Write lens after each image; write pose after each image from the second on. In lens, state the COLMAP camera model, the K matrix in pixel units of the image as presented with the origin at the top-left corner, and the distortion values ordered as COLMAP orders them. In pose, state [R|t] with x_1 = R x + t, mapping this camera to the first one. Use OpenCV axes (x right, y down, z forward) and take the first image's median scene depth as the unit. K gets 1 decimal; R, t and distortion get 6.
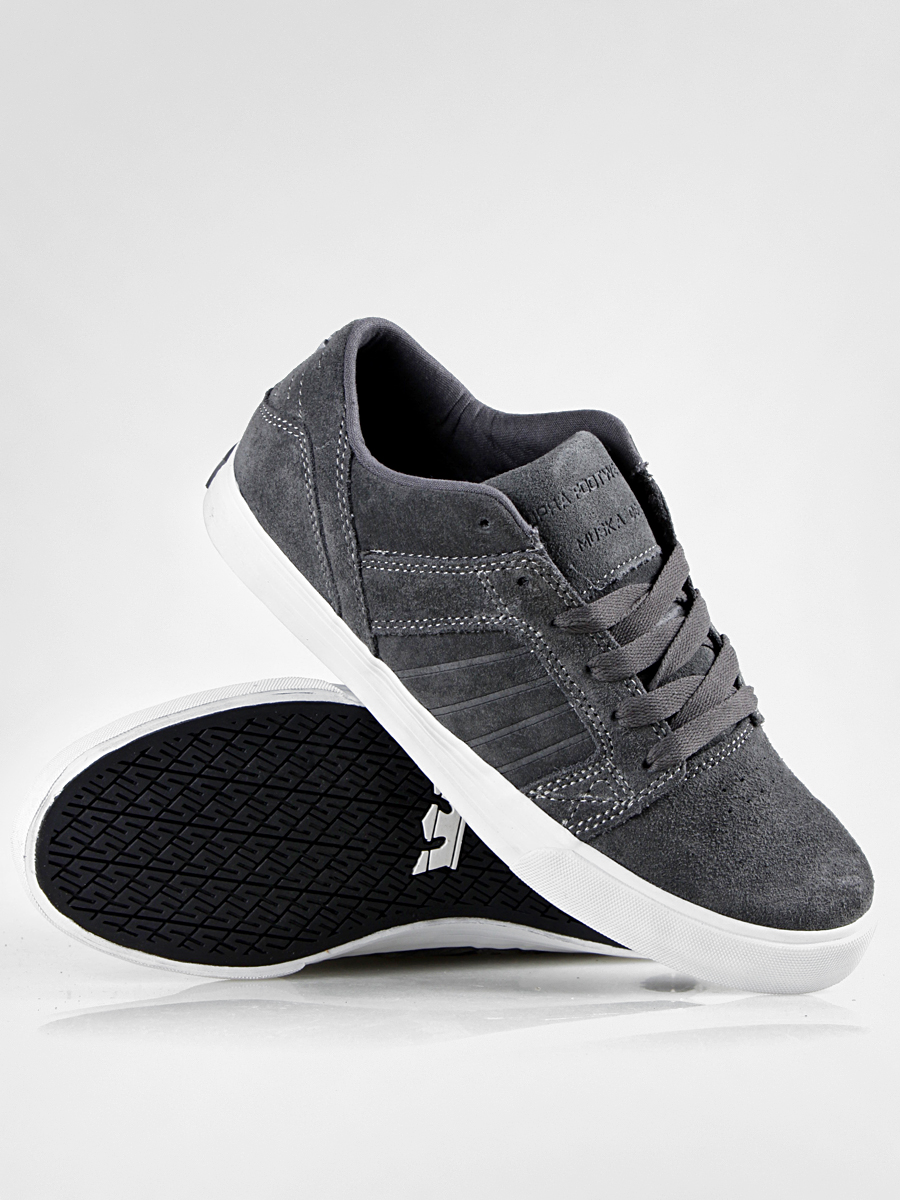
lens RADIAL K [[2953.5, 0, 450.0], [0, 2953.5, 600.0], [0, 0, 1]] dist [-0.146442, 0.028473]
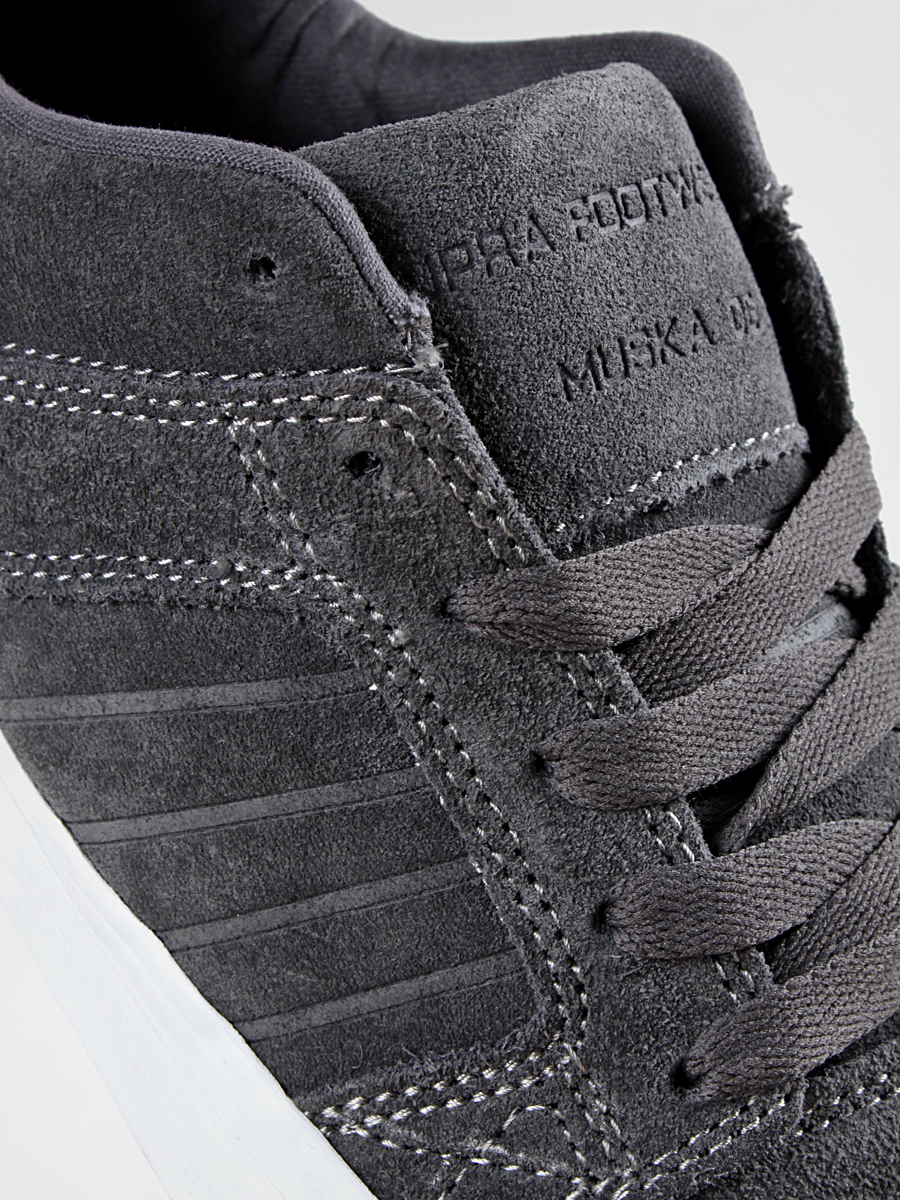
lens RADIAL K [[2953.5, 0, 450.0], [0, 2953.5, 600.0], [0, 0, 1]] dist [-0.146442, 0.028473]
pose [[0.992350, 0.117181, -0.038862, 0.047418], [-0.117797, 0.992940, -0.013938, 0.011362], [0.036954, 0.018409, 0.999147, 0.675035]]
